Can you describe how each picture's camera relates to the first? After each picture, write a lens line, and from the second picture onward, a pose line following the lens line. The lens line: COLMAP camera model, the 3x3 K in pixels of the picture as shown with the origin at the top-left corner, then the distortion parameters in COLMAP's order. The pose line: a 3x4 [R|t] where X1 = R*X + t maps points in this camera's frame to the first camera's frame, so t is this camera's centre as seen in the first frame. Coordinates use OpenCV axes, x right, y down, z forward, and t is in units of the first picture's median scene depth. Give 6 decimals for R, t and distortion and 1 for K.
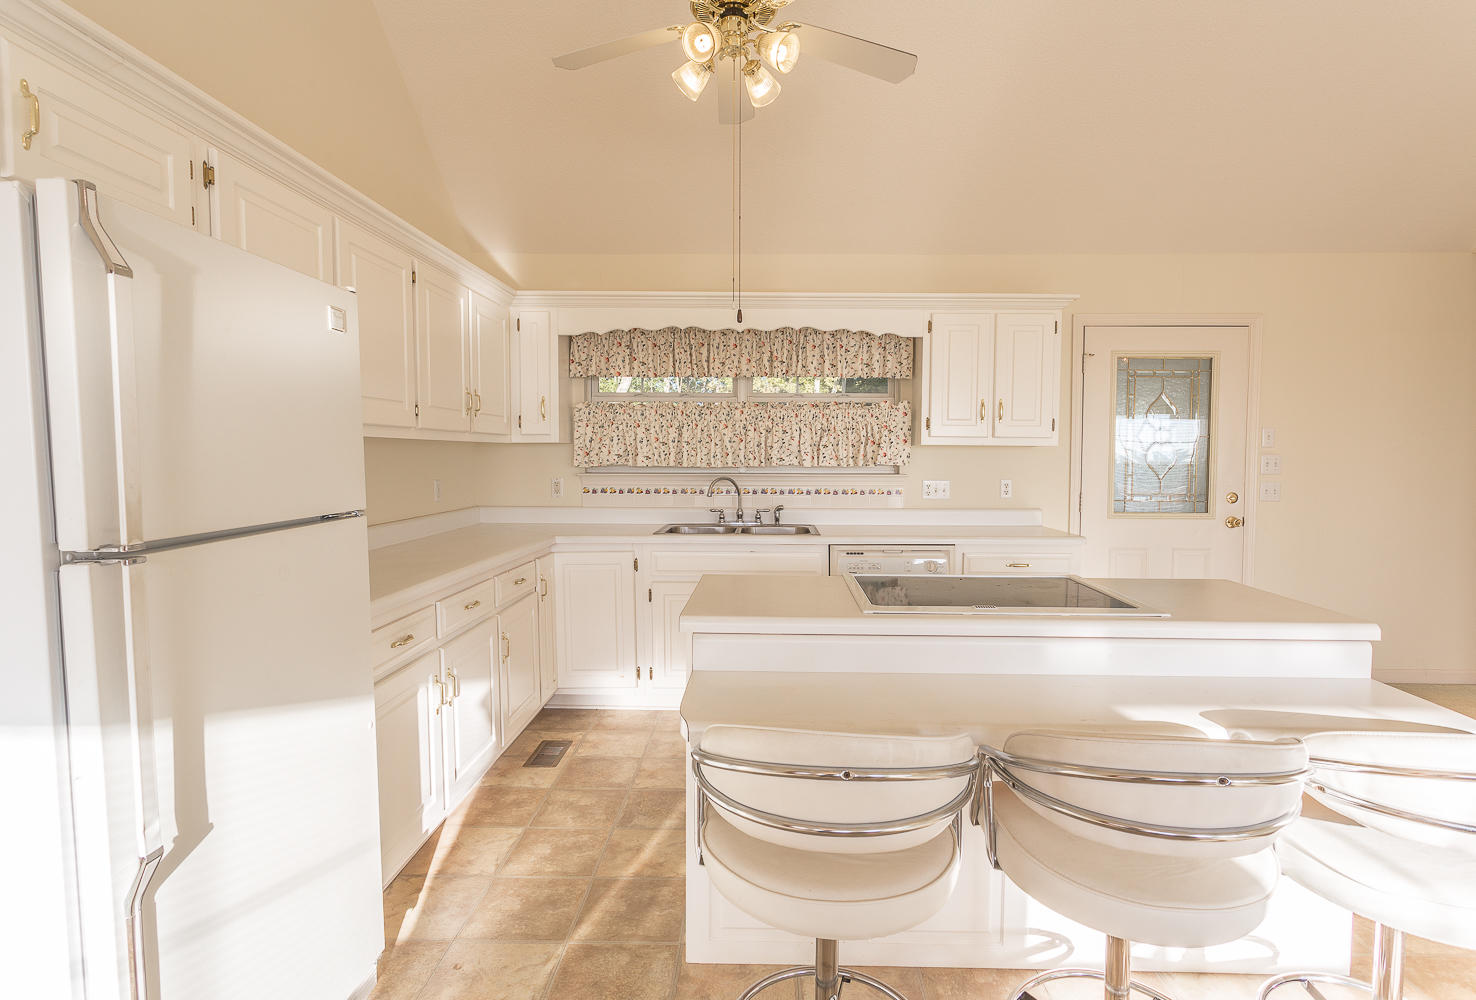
lens RADIAL K [[750.7, 0, 747.1], [0, 750.7, 501.0], [0, 0, 1]] dist [0.001647, 0.000418]
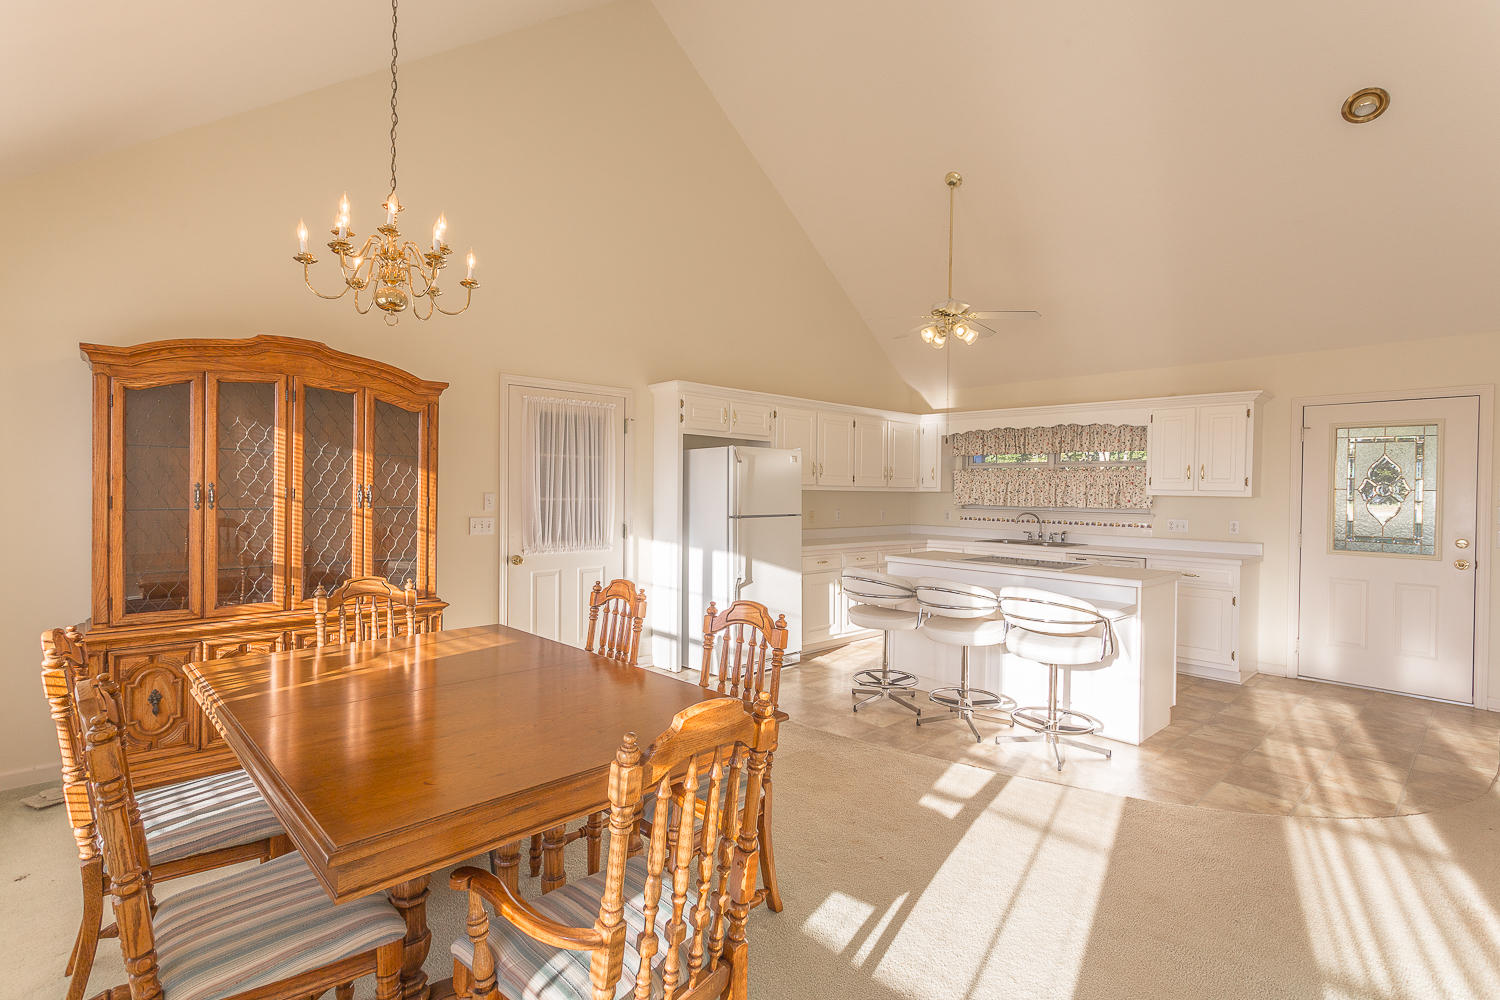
lens RADIAL K [[712.7, 0, 750.7], [0, 712.7, 493.8], [0, 0, 1]] dist [0.000965, 0.000439]
pose [[0.706419, 0.010935, -0.707710, 0.664477], [-0.055723, 0.997636, -0.040207, 0.026132], [0.705597, 0.067839, 0.705359, -0.590401]]
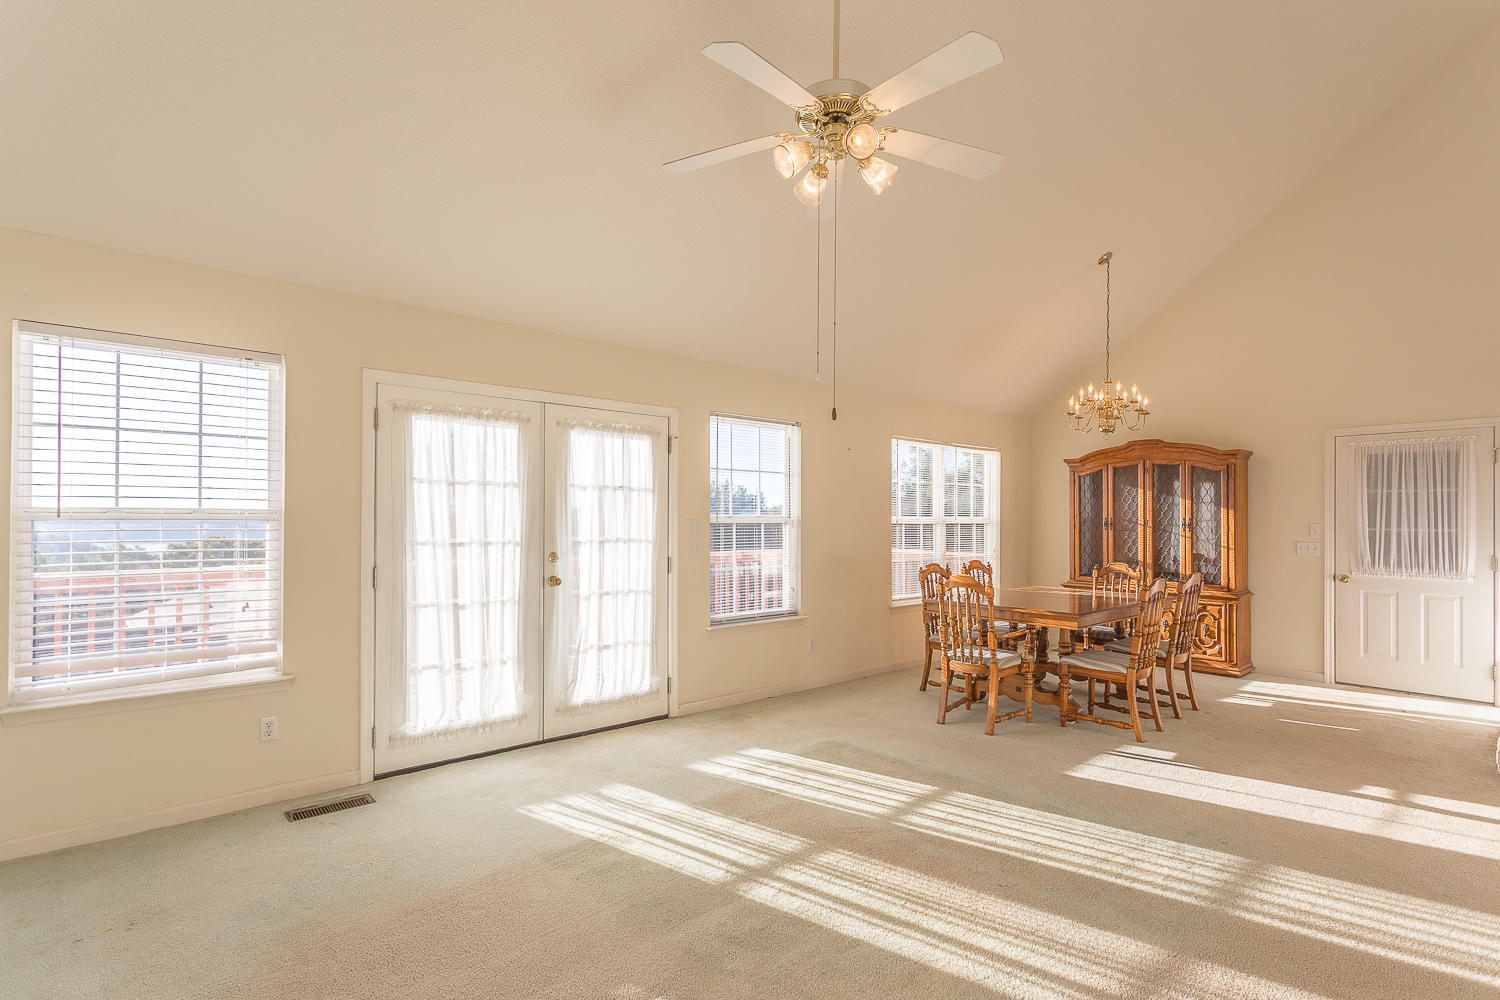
lens RADIAL K [[729.0, 0, 750.4], [0, 729.0, 514.9], [0, 0, 1]] dist [0.003520, 0.001310]
pose [[-0.731106, -0.012846, -0.682143, 1.421357], [-0.053091, 0.997862, 0.038110, -0.010824], [0.680195, 0.064078, -0.730225, 0.203084]]
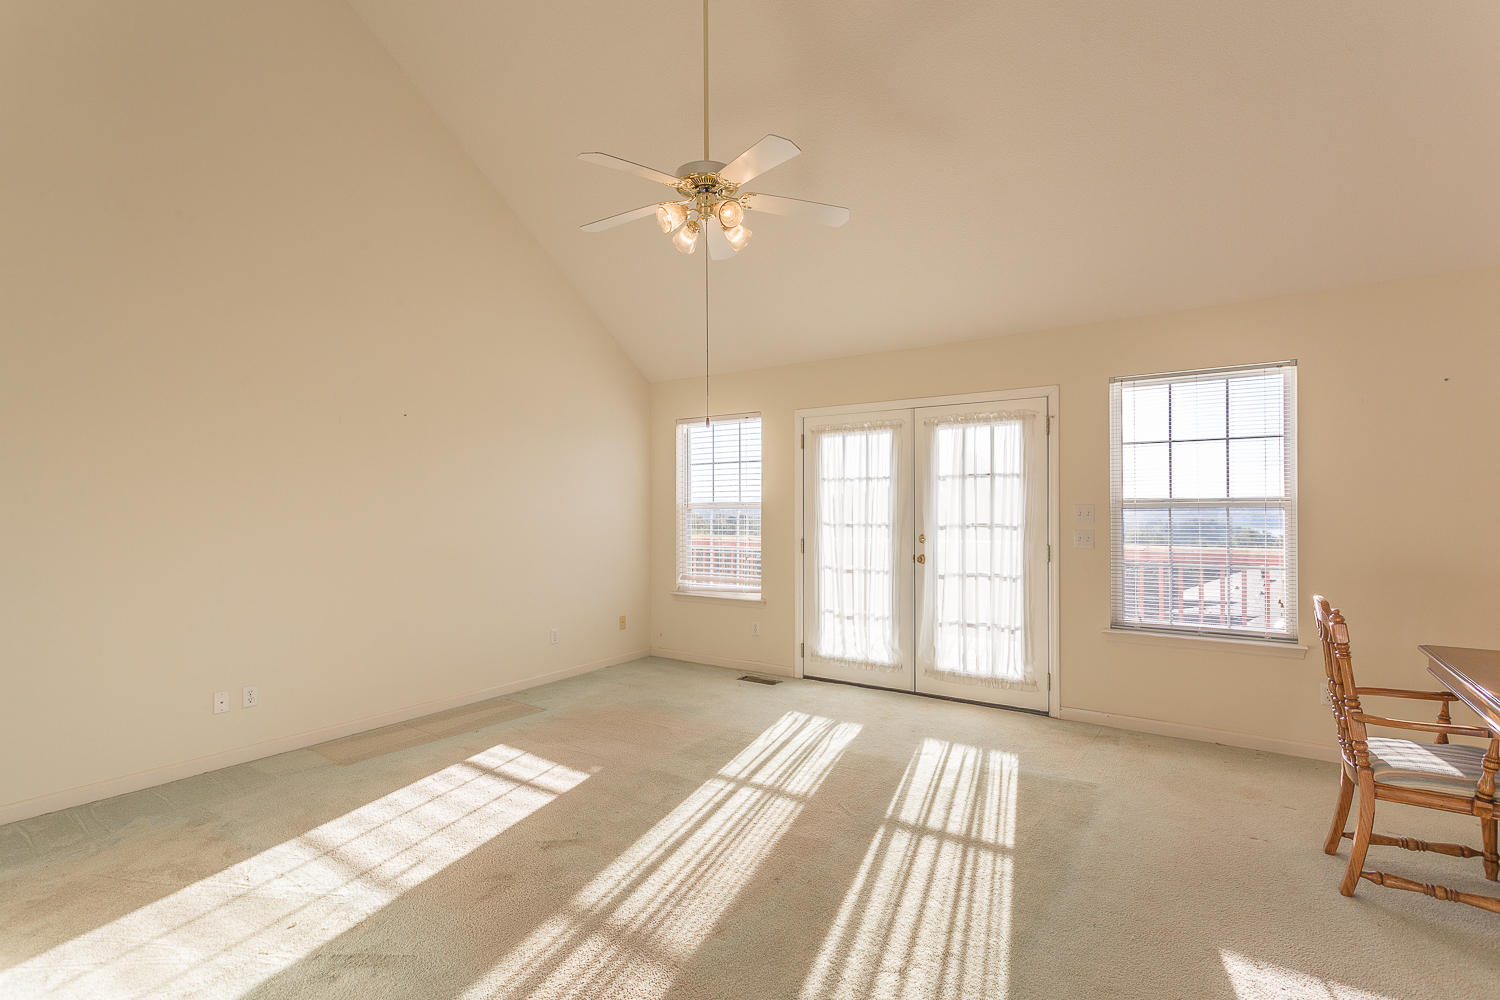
lens RADIAL K [[725.9, 0, 744.8], [0, 725.9, 501.1], [0, 0, 1]] dist [0.003706, 0.000901]
pose [[-0.829371, 0.004089, 0.558683, 0.495446], [0.039011, 0.997956, 0.050608, -0.031047], [-0.557335, 0.063768, -0.827836, 0.418497]]
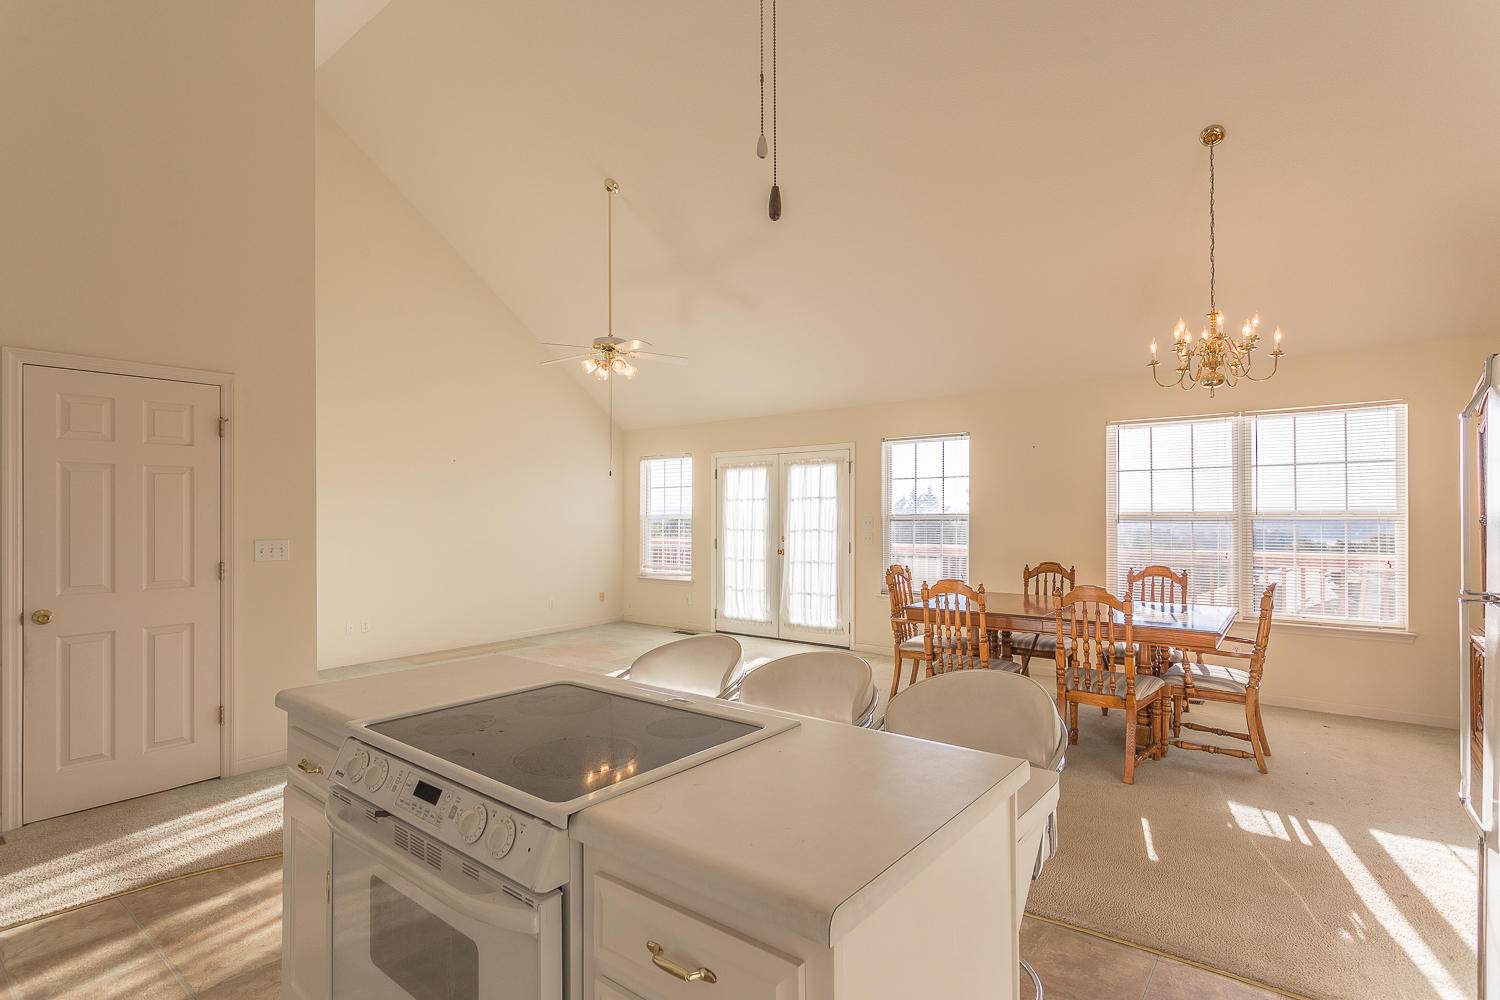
lens RADIAL K [[729.0, 0, 750.4], [0, 729.0, 514.9], [0, 0, 1]] dist [0.003520, 0.001310]
pose [[-0.793460, -0.000820, 0.608622, -0.139800], [0.040114, 0.997754, 0.053641, -0.060461], [-0.607299, 0.066976, -0.791645, 0.780608]]
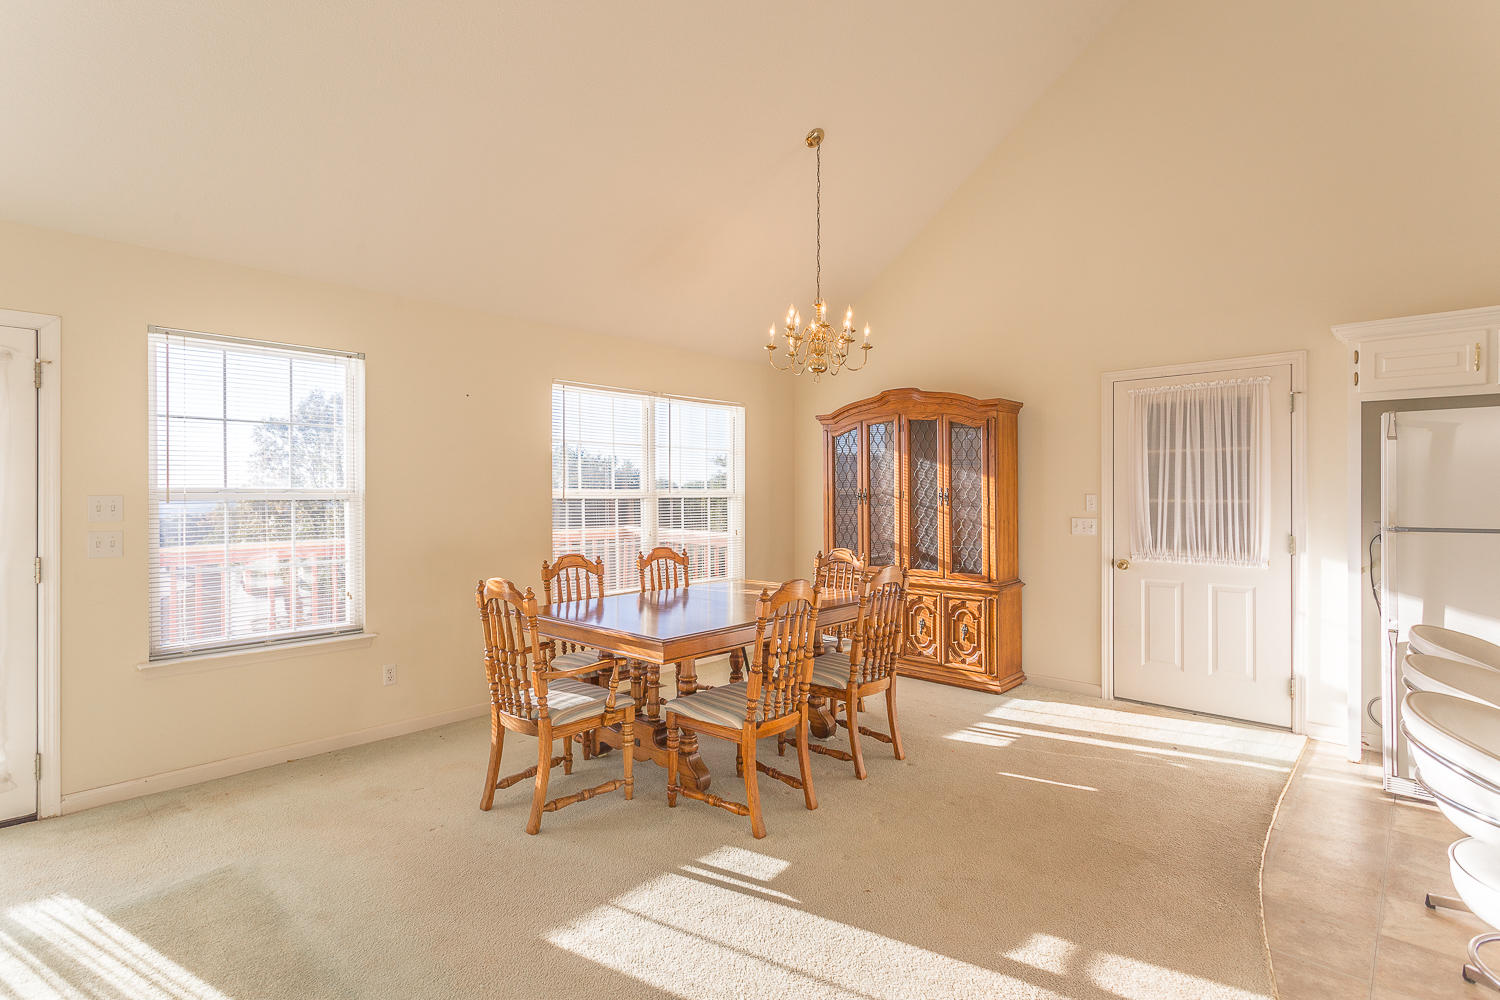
lens RADIAL K [[721.4, 0, 749.0], [0, 721.4, 495.6], [0, 0, 1]] dist [0.003098, 0.001420]
pose [[-0.665310, -0.001300, -0.746566, 0.791951], [-0.048497, 0.997962, 0.041481, -0.015874], [0.744990, 0.063804, -0.664017, 0.254597]]
